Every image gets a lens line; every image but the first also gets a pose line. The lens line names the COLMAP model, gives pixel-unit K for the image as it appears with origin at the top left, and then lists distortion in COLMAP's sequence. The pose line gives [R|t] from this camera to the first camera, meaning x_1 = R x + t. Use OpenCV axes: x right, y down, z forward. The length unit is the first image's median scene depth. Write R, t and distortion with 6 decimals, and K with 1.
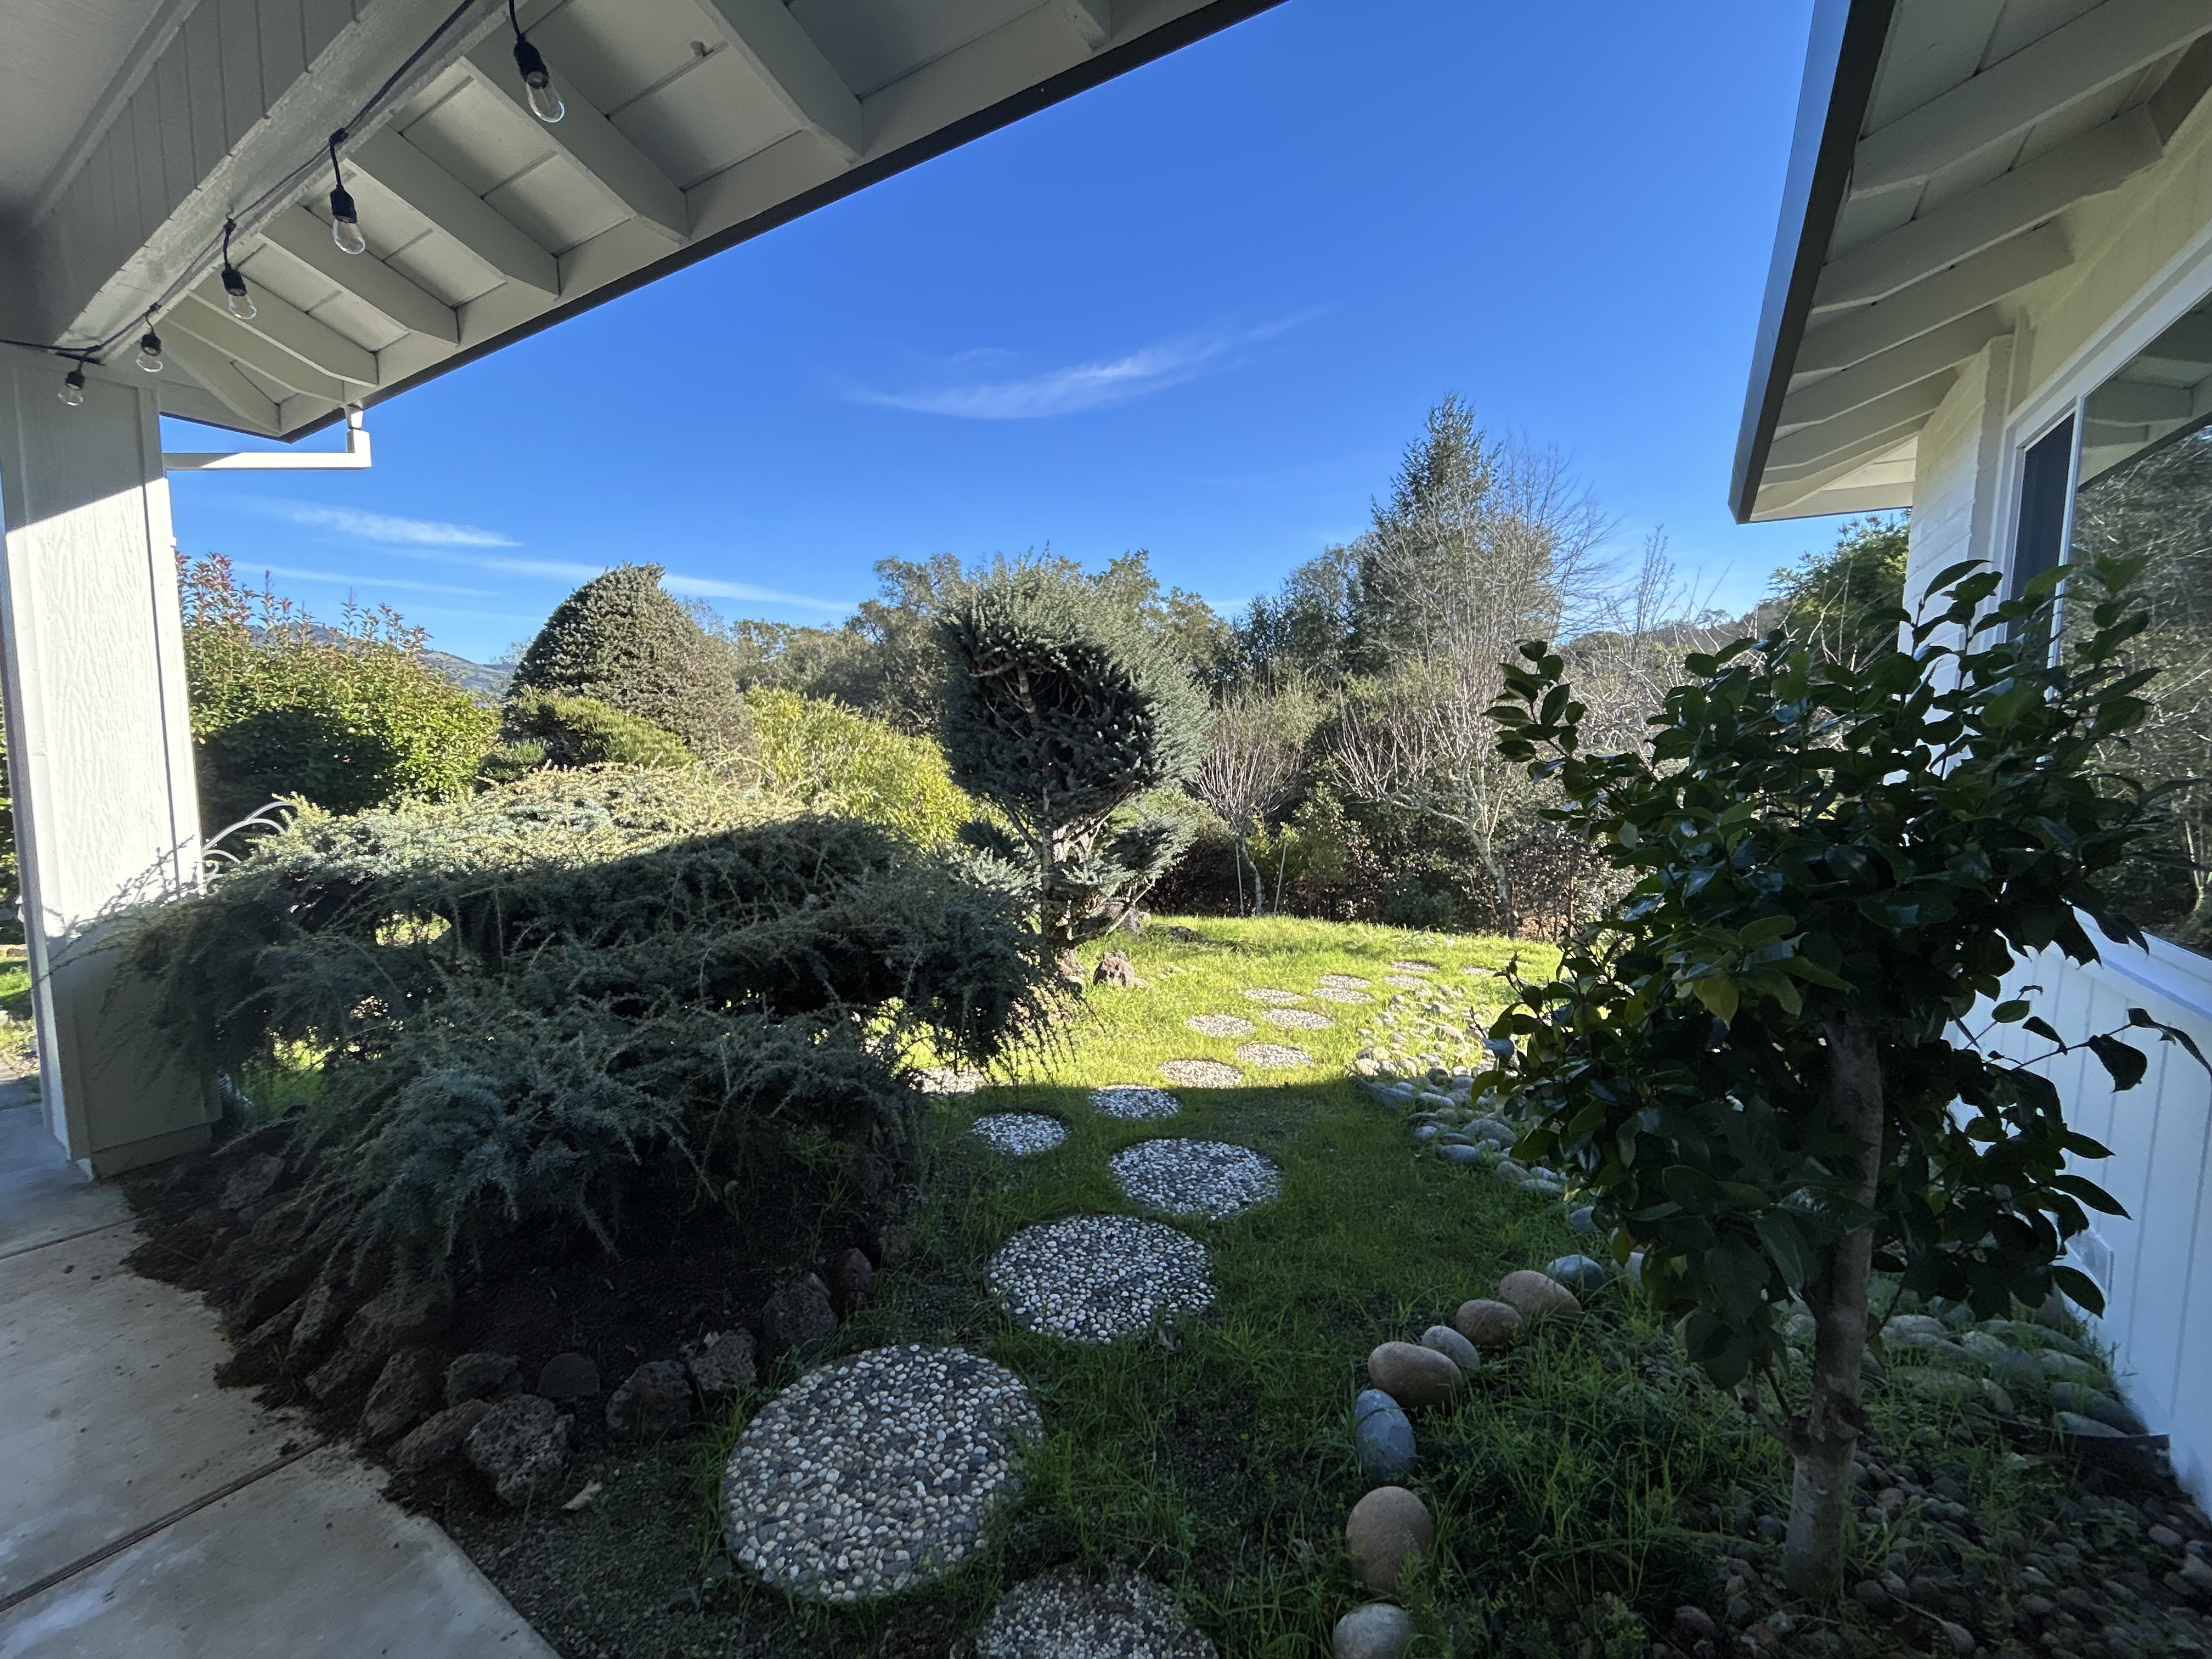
lens RADIAL K [[896.7, 0, 1106.0], [0, 896.7, 829.5], [0, 0, 1]] dist [0.002575, -0.002976]
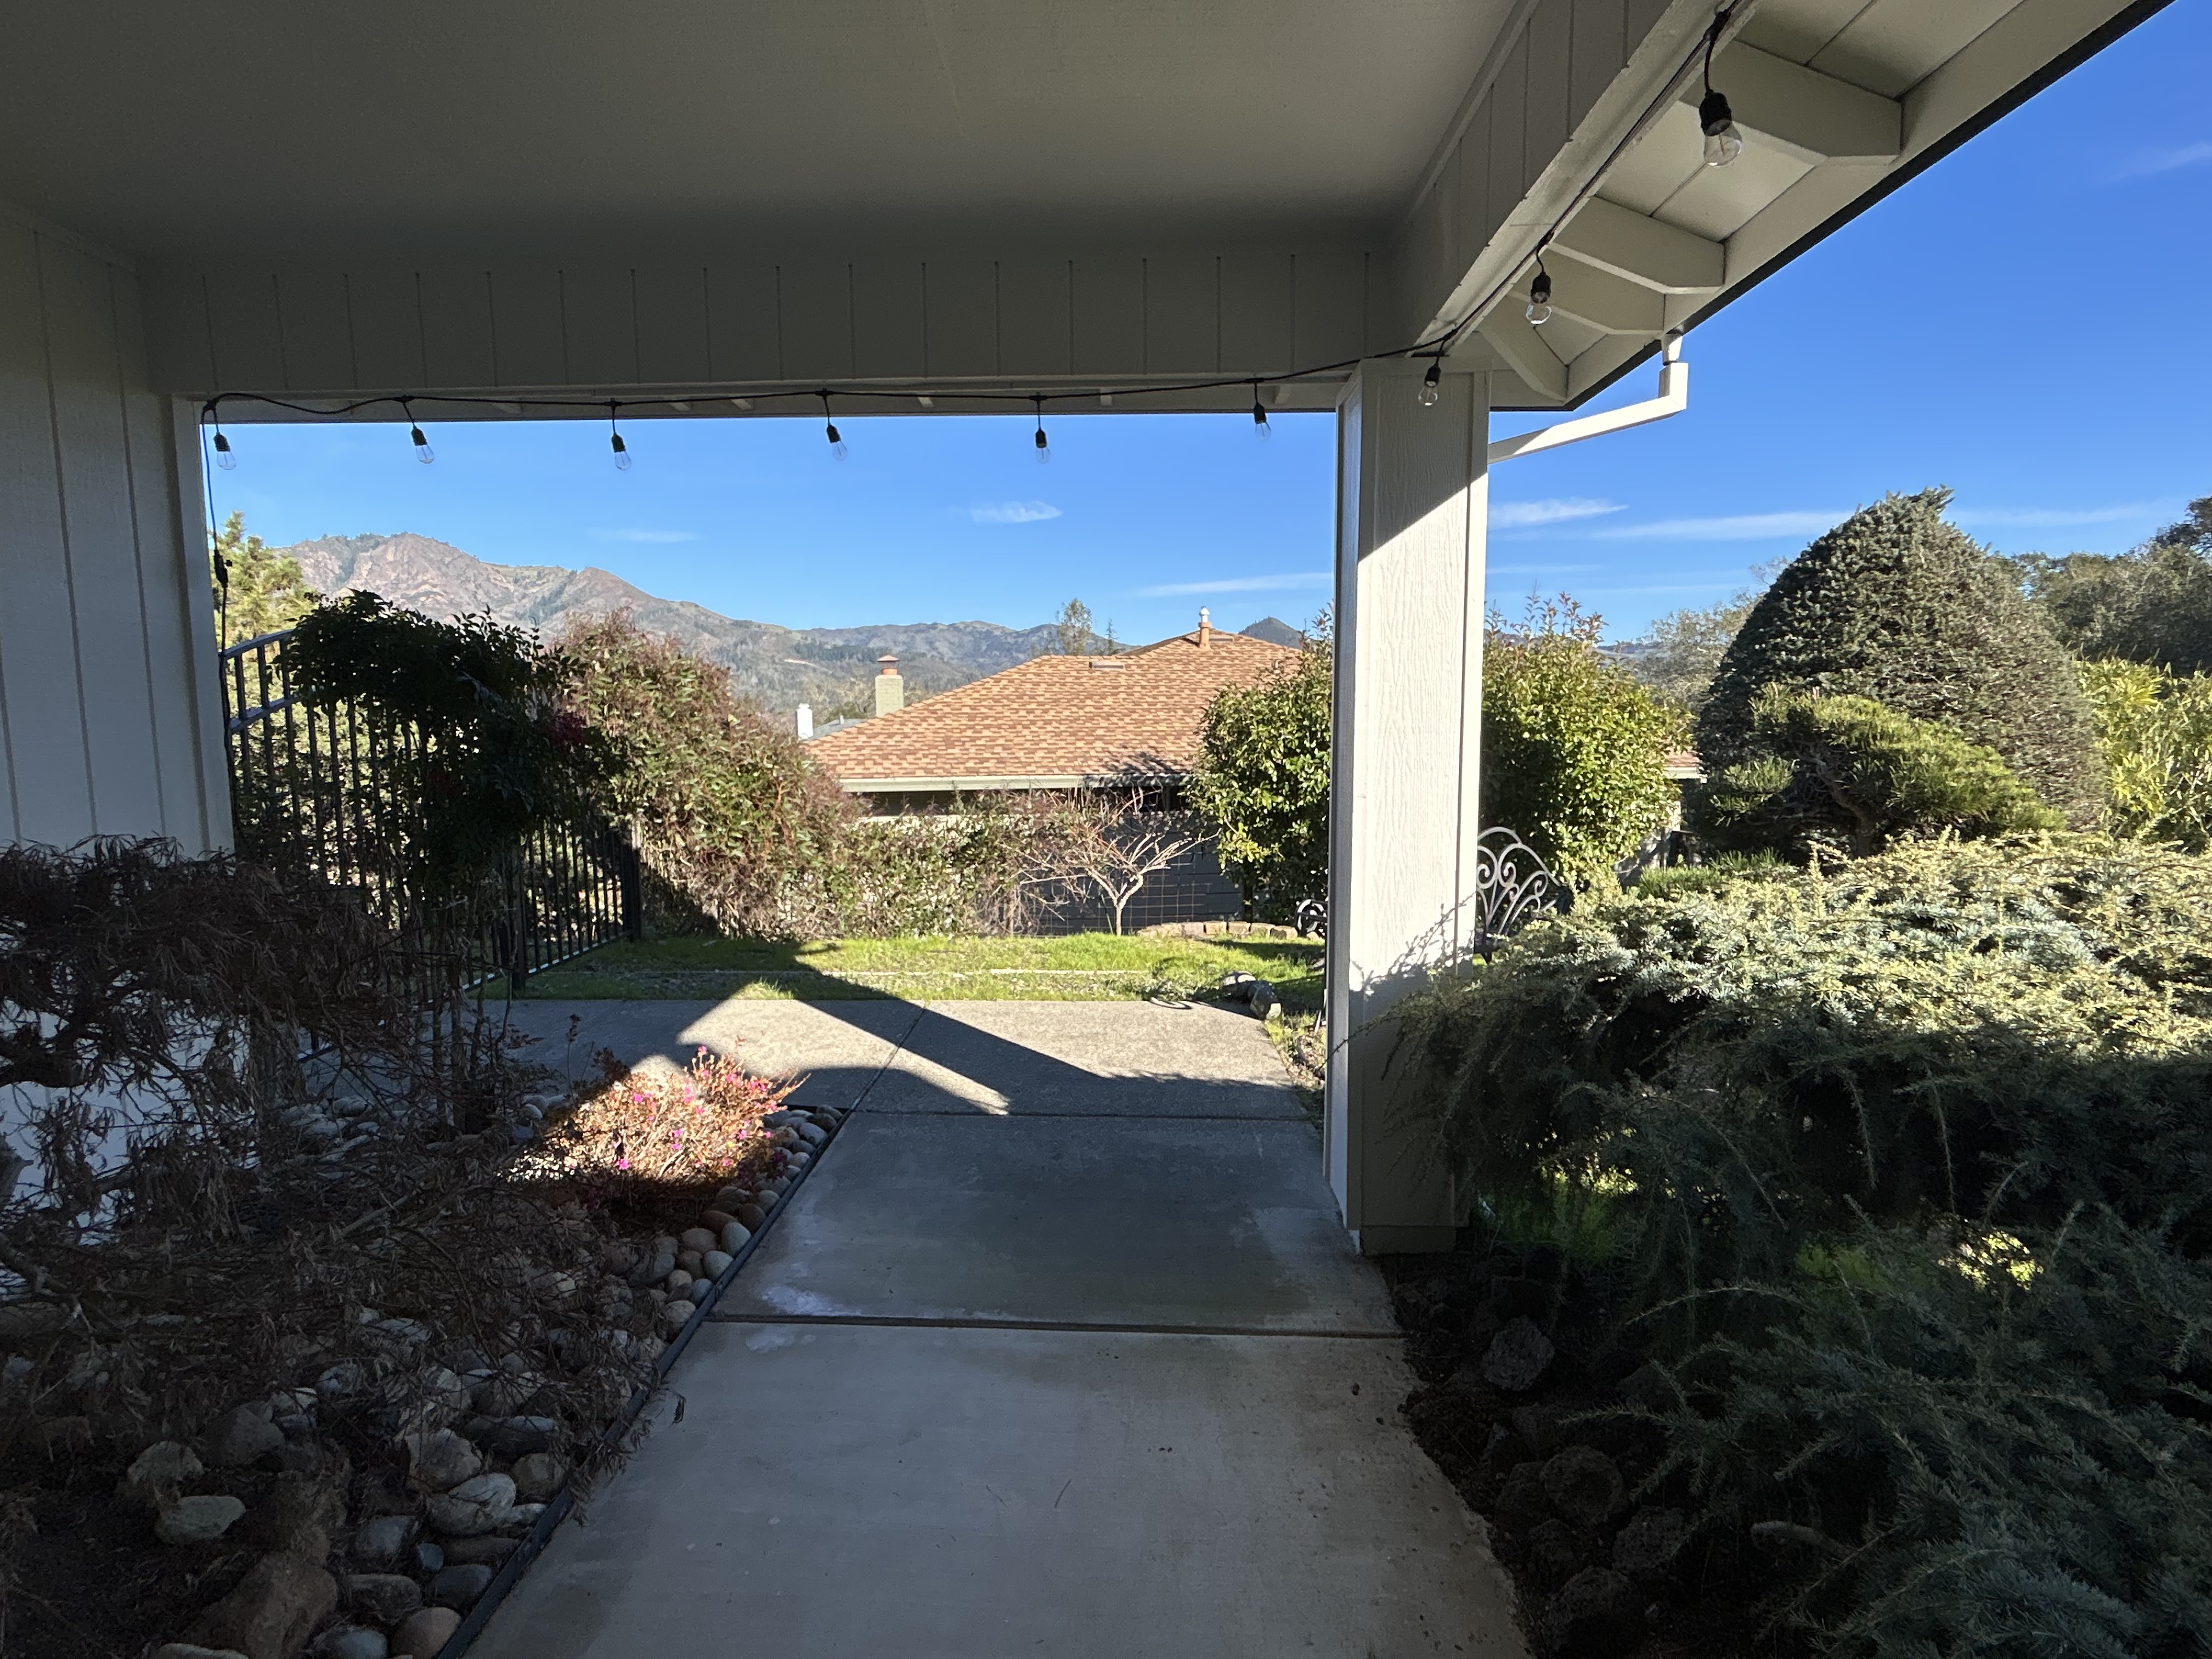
lens RADIAL K [[1081.0, 0, 1106.5], [0, 1081.0, 836.0], [0, 0, 1]] dist [-0.044496, 0.016199]
pose [[0.523158, 0.073751, -0.849039, -0.189447], [-0.070420, 0.996583, 0.043176, -0.036984], [0.849321, 0.037202, 0.526564, 0.093150]]
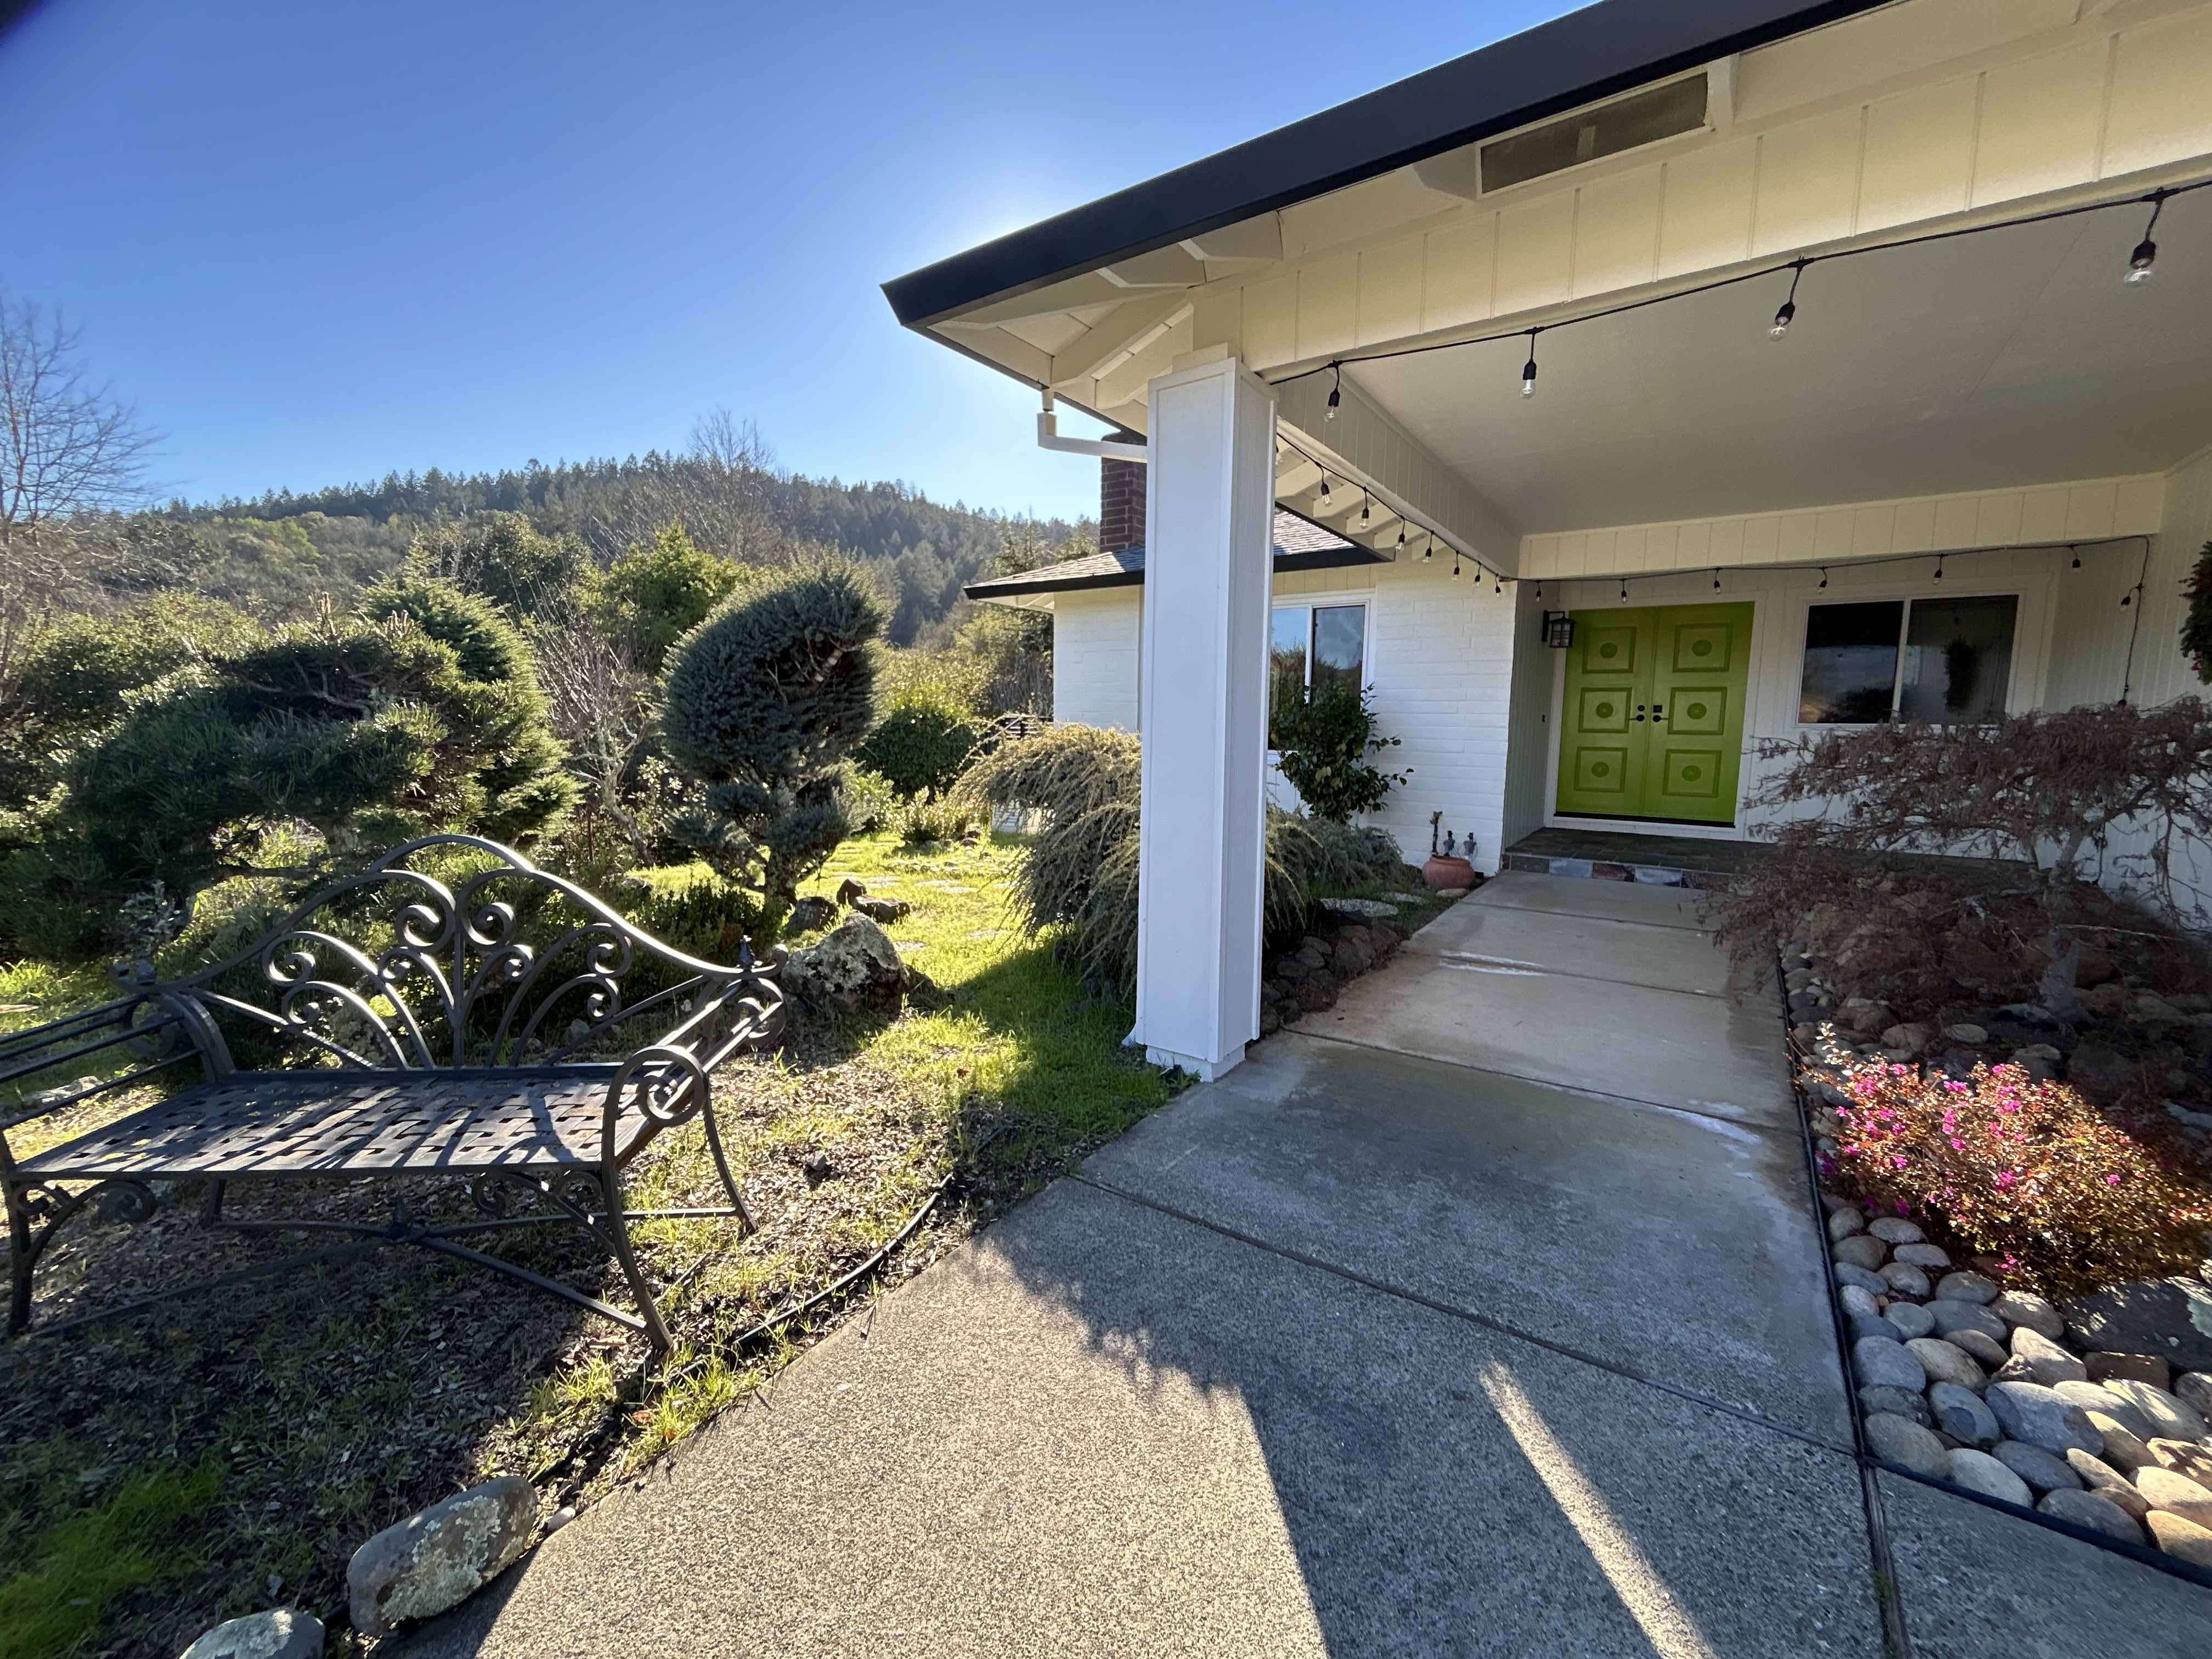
lens RADIAL K [[896.7, 0, 1106.0], [0, 896.7, 829.5], [0, 0, 1]] dist [0.002575, -0.002976]
pose [[0.036901, -0.132225, 0.990533, -1.225208], [0.089815, 0.987635, 0.128493, -0.054353], [-0.995275, 0.084223, 0.048321, 0.578836]]
